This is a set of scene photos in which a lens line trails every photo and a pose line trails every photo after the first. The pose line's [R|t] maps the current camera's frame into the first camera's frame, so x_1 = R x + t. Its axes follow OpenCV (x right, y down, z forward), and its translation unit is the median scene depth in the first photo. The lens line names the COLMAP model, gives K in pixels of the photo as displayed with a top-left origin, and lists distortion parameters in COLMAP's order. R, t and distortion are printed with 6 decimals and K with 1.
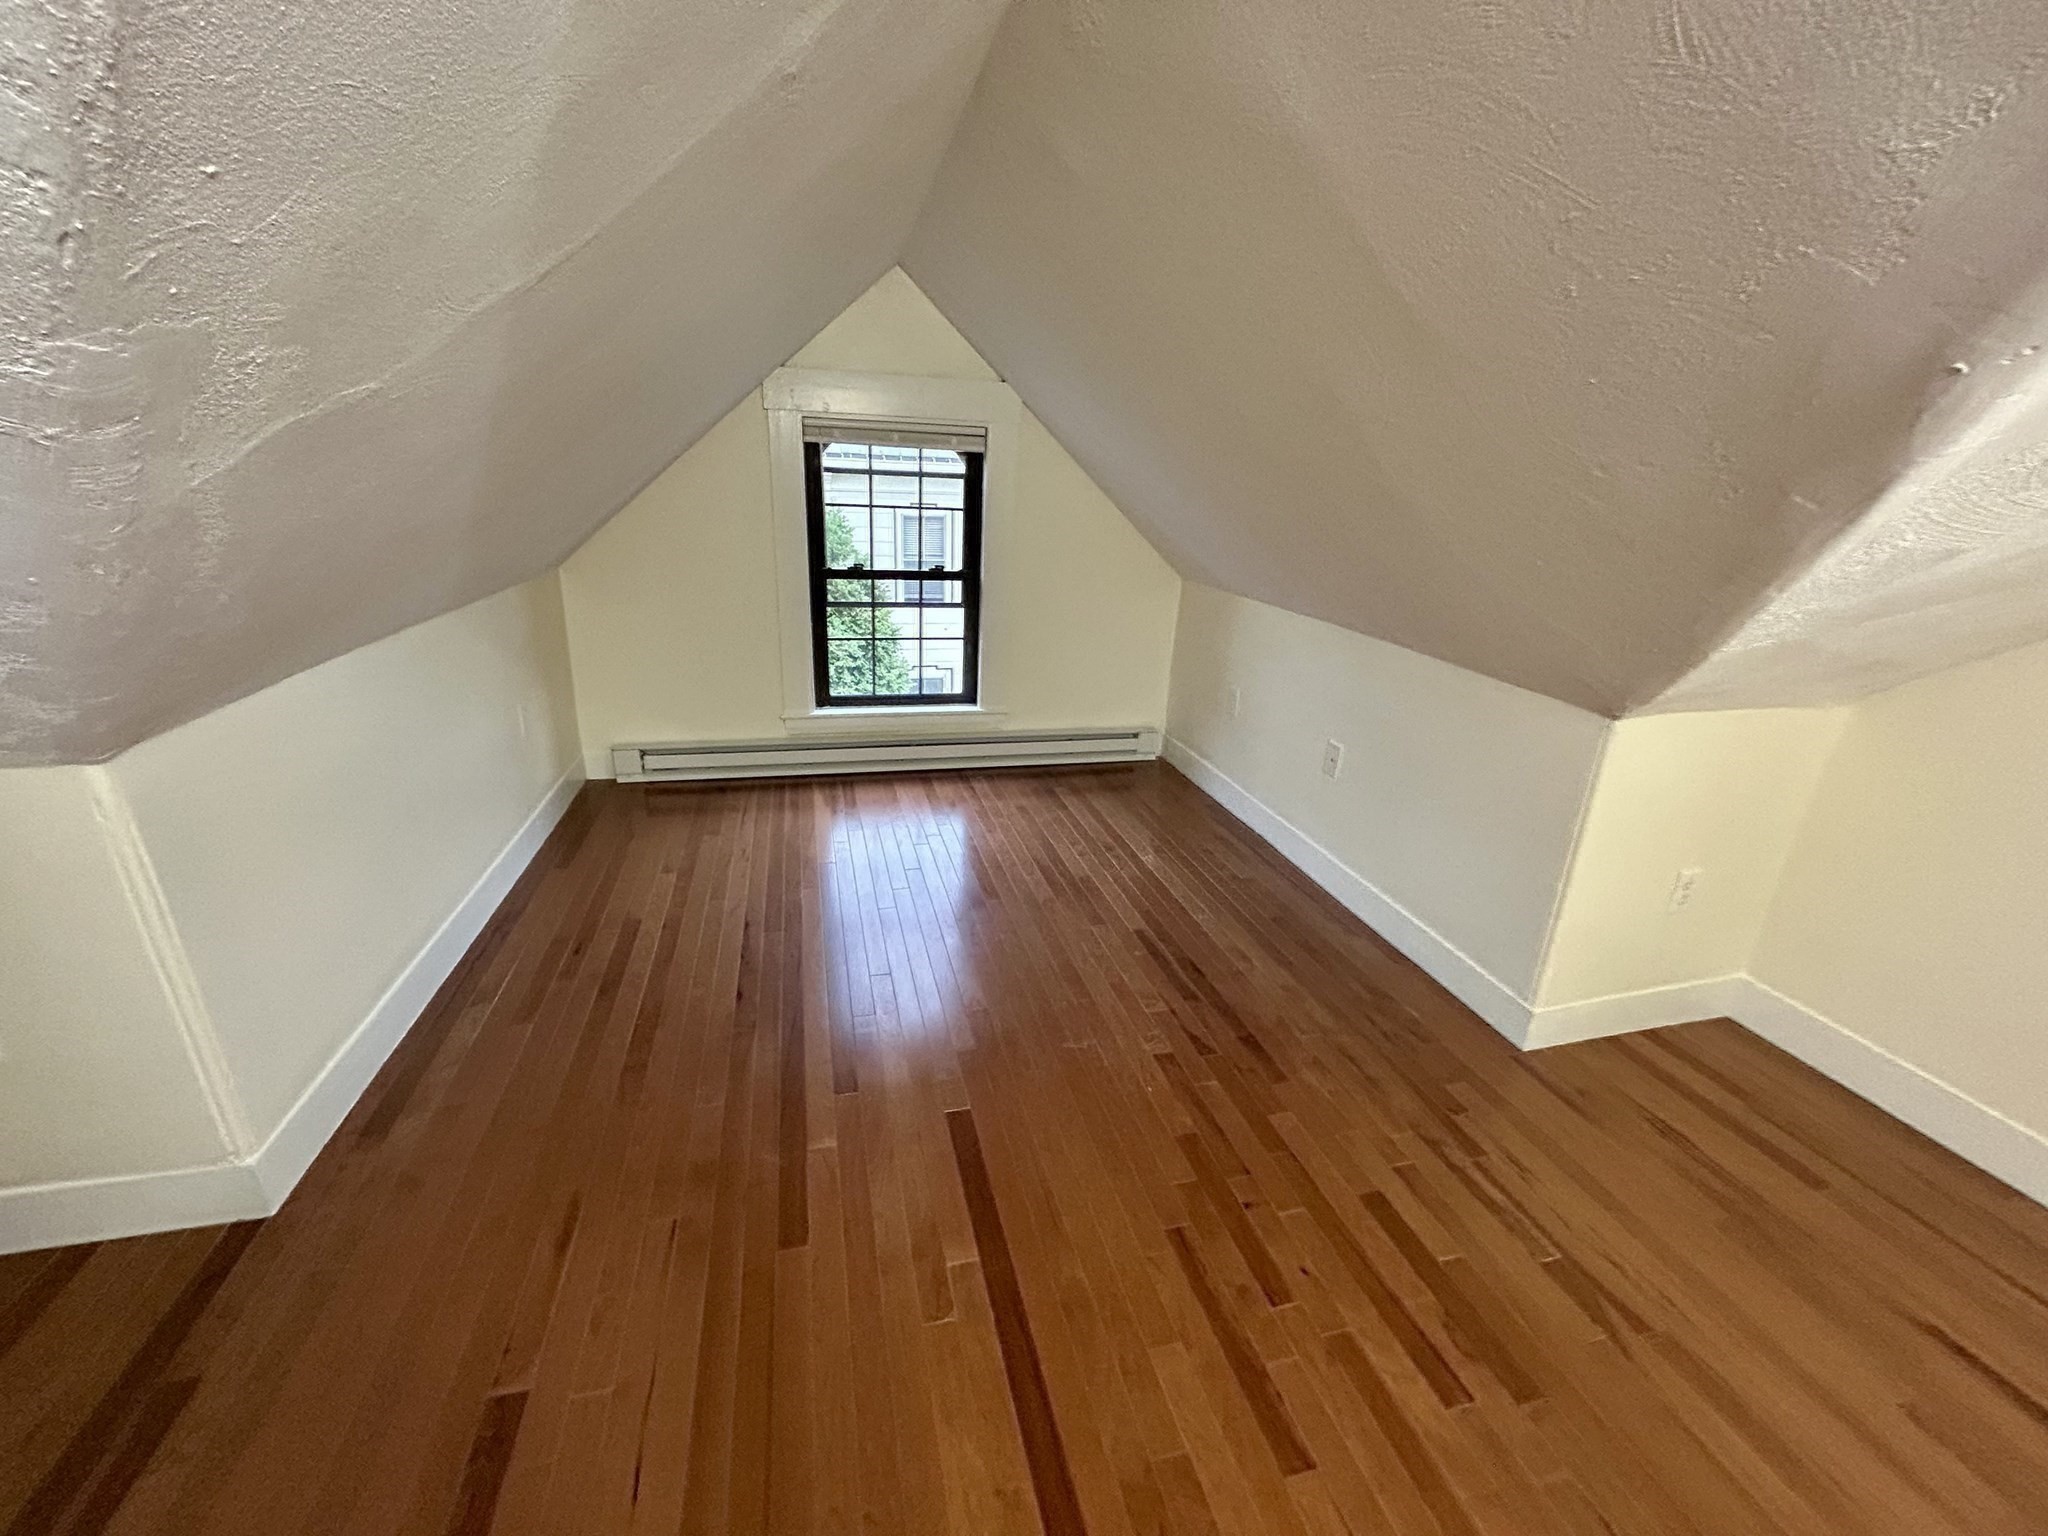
lens RADIAL K [[824.1, 0, 1017.6], [0, 824.1, 773.0], [0, 0, 1]] dist [-0.002992, -0.000491]
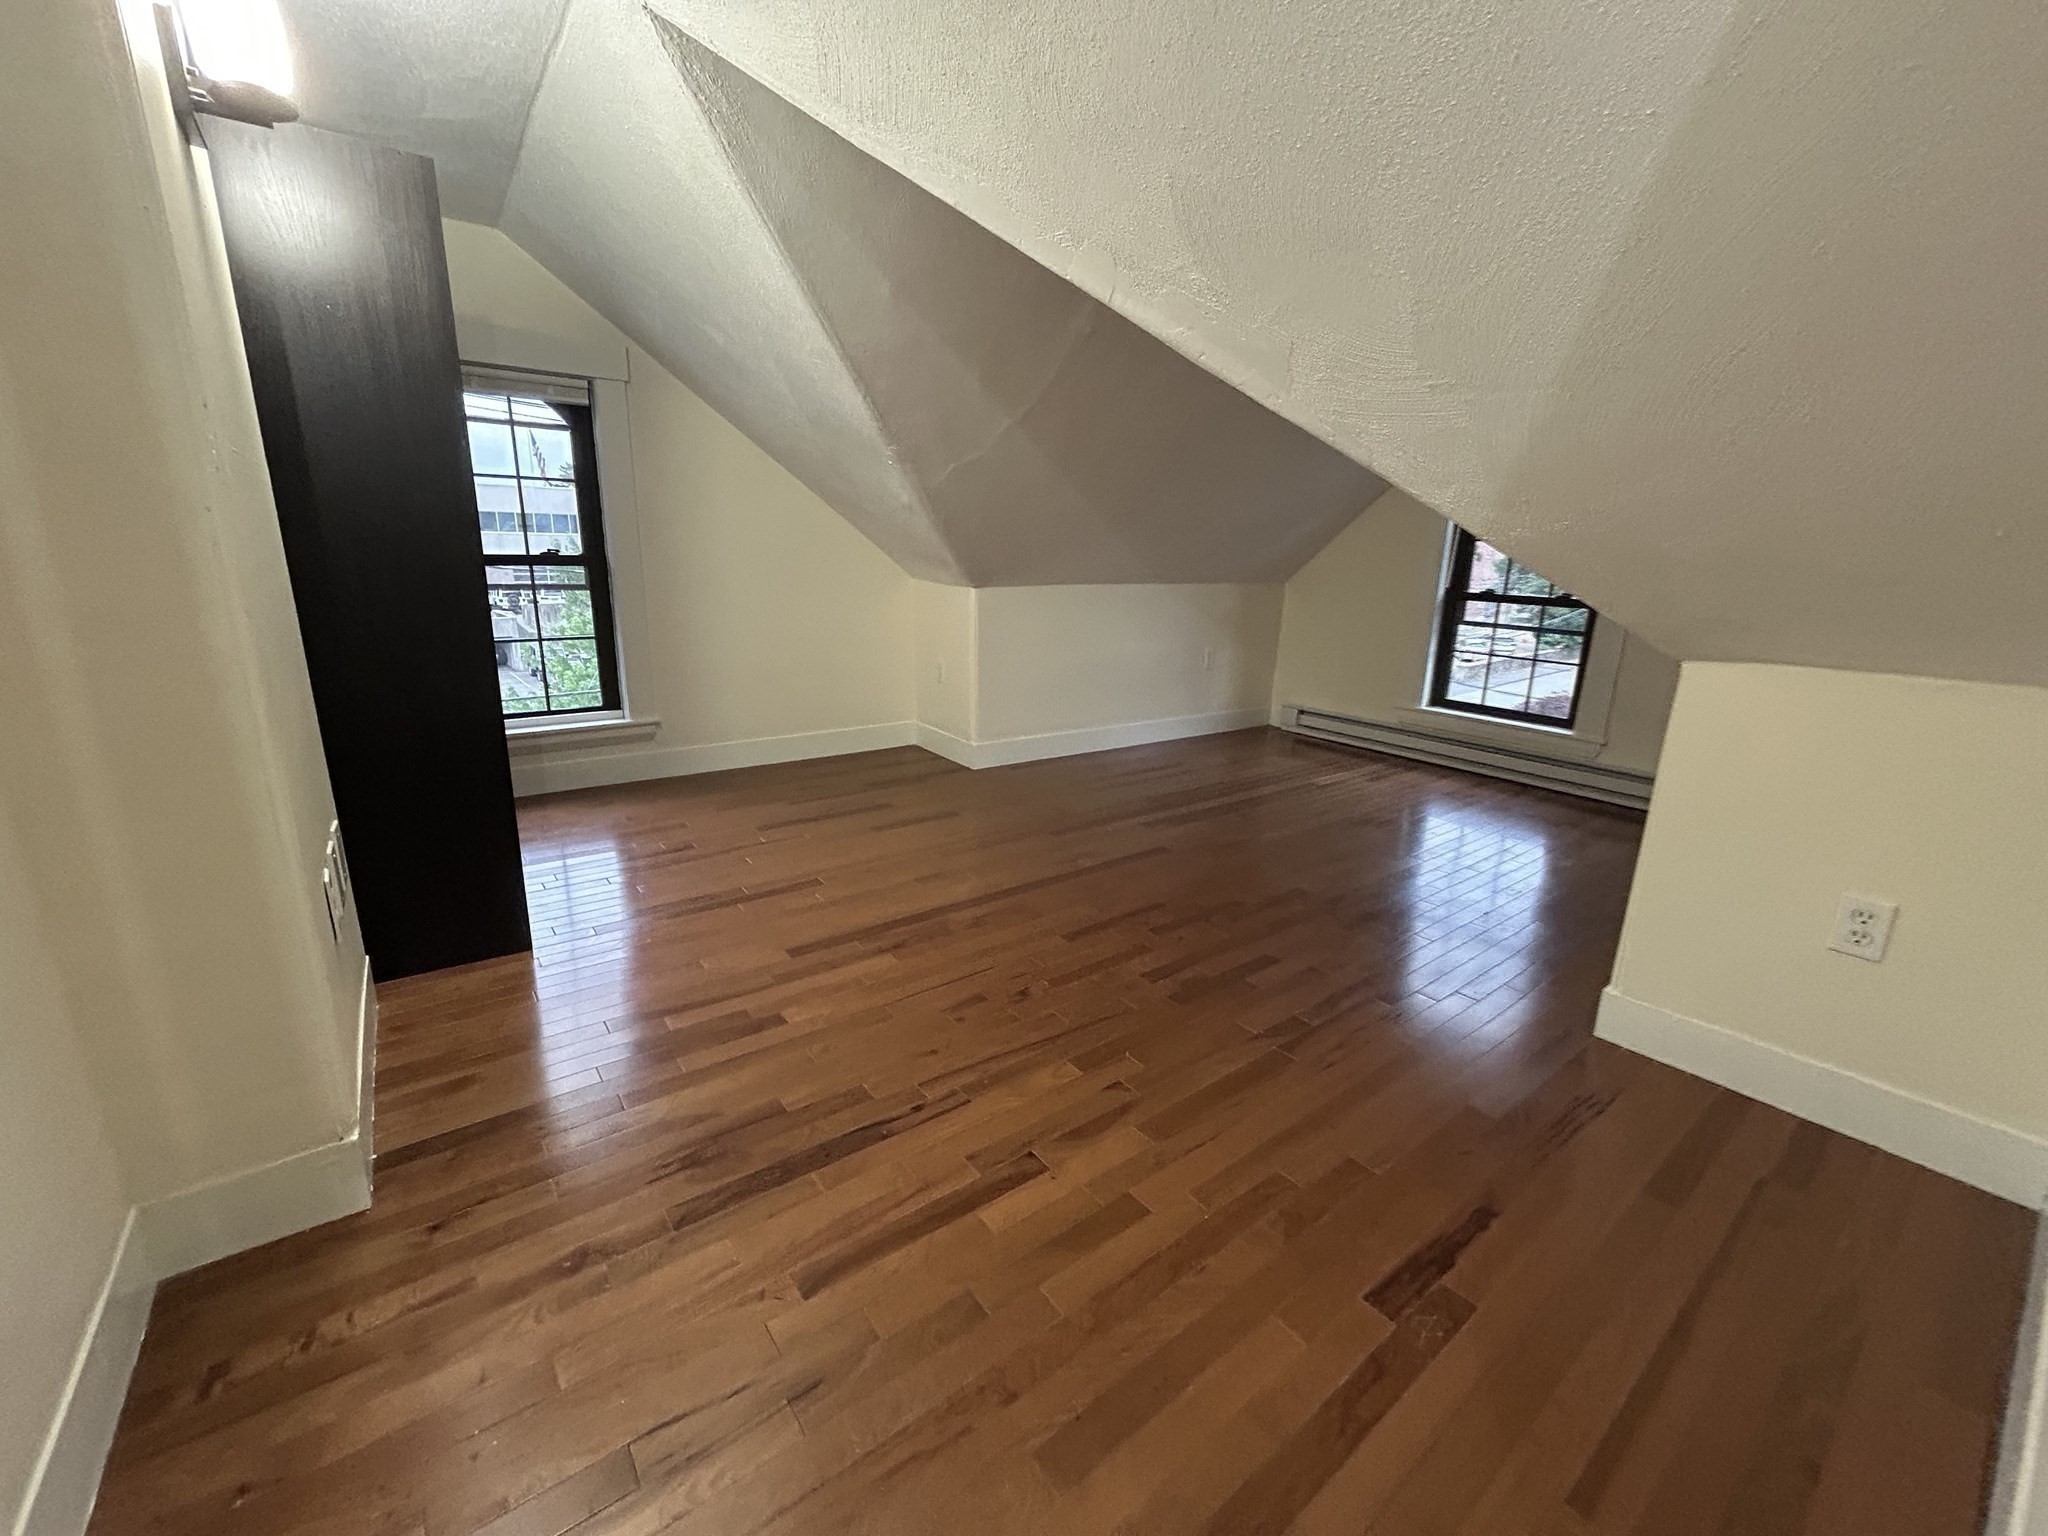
lens RADIAL K [[824.1, 0, 1020.9], [0, 824.1, 768.9], [0, 0, 1]] dist [-0.002992, -0.000491]
pose [[0.391512, 0.212602, -0.895276, 0.647961], [-0.326190, 0.941827, 0.081011, 0.110305], [0.860418, 0.260313, 0.438085, -0.021304]]
